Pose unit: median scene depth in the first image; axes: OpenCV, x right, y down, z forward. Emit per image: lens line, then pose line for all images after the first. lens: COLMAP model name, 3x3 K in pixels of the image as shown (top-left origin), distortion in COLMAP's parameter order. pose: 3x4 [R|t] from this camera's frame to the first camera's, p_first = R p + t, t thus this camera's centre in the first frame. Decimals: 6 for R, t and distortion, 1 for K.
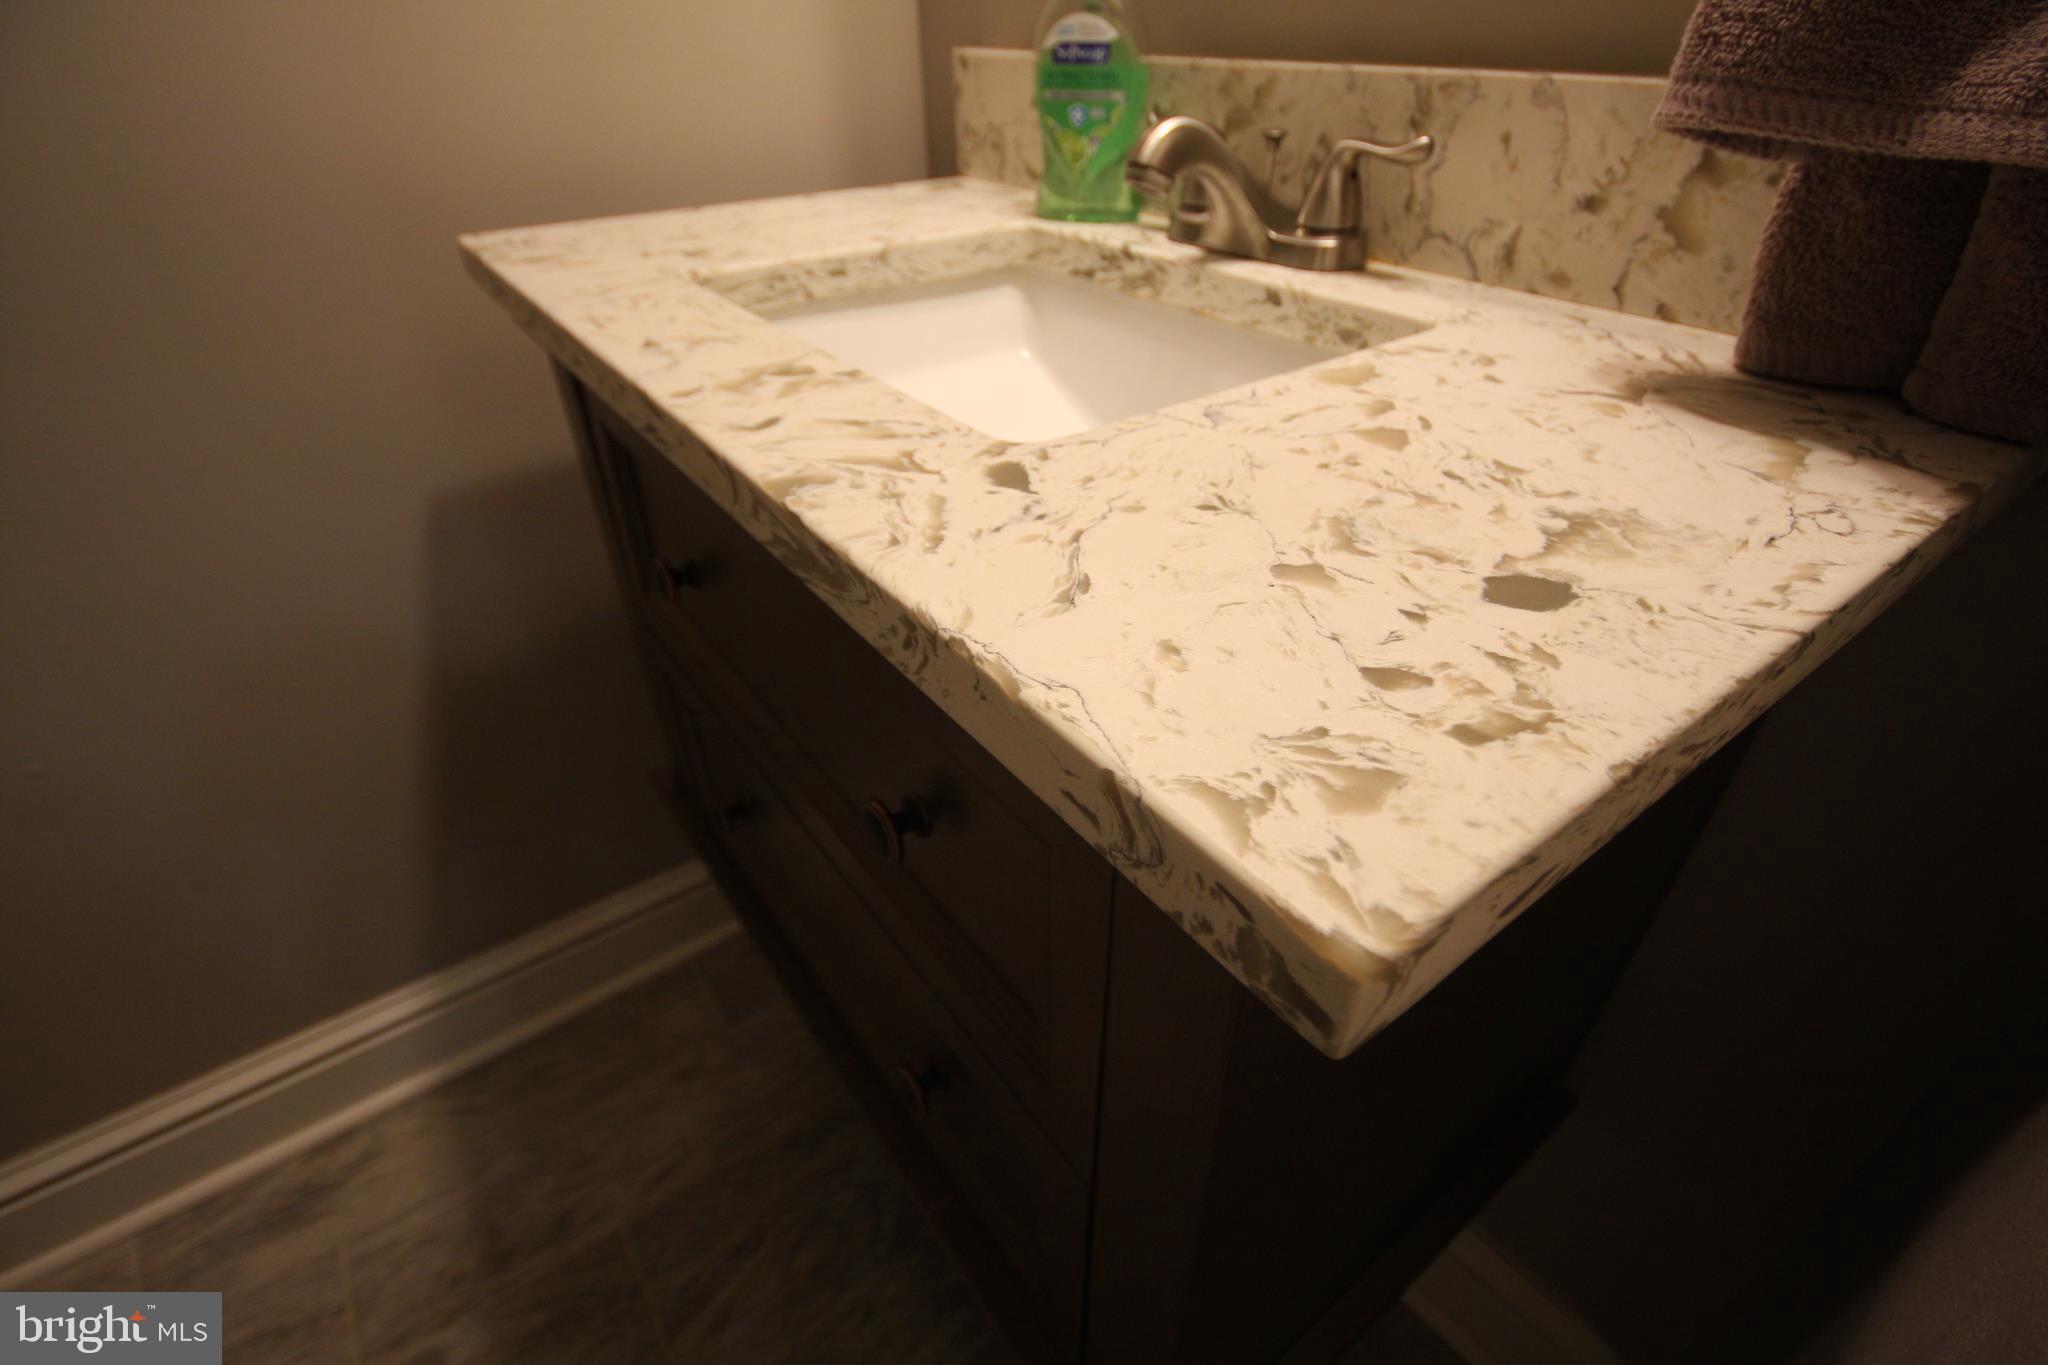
lens RADIAL K [[946.5, 0, 1024.0], [0, 946.5, 682.5], [0, 0, 1]] dist [-0.000181, -0.000082]
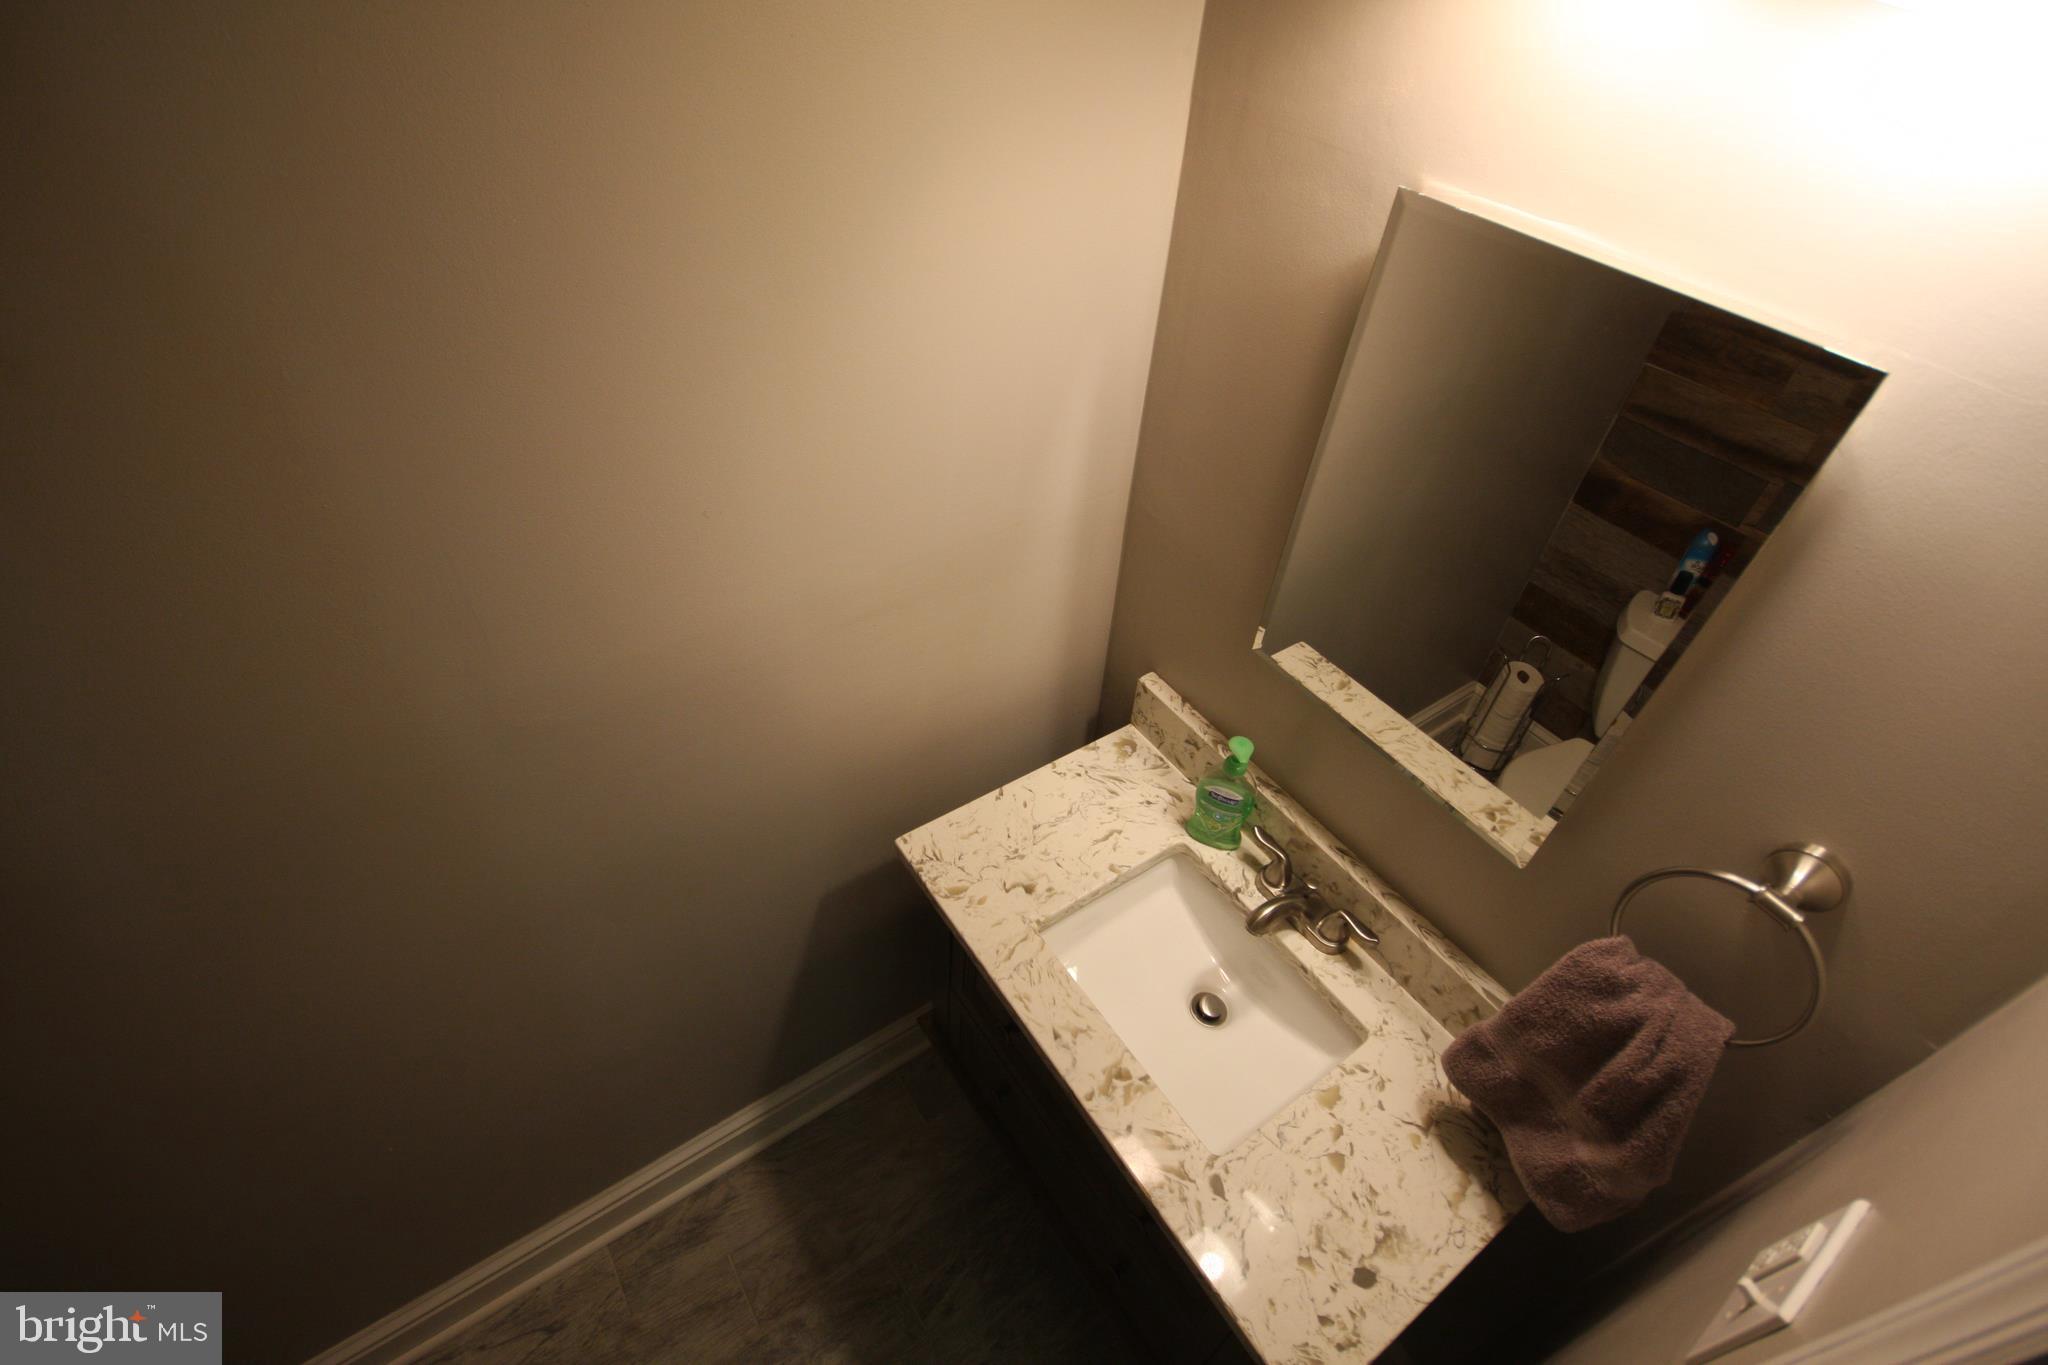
lens RADIAL K [[957.2, 0, 1024.0], [0, 957.2, 682.5], [0, 0, 1]] dist [0.012693, -0.000036]
pose [[0.997816, 0.060628, 0.026229, -0.866393], [-0.063797, 0.987440, 0.144543, -2.354965], [-0.017136, -0.145900, 0.989151, -1.972315]]
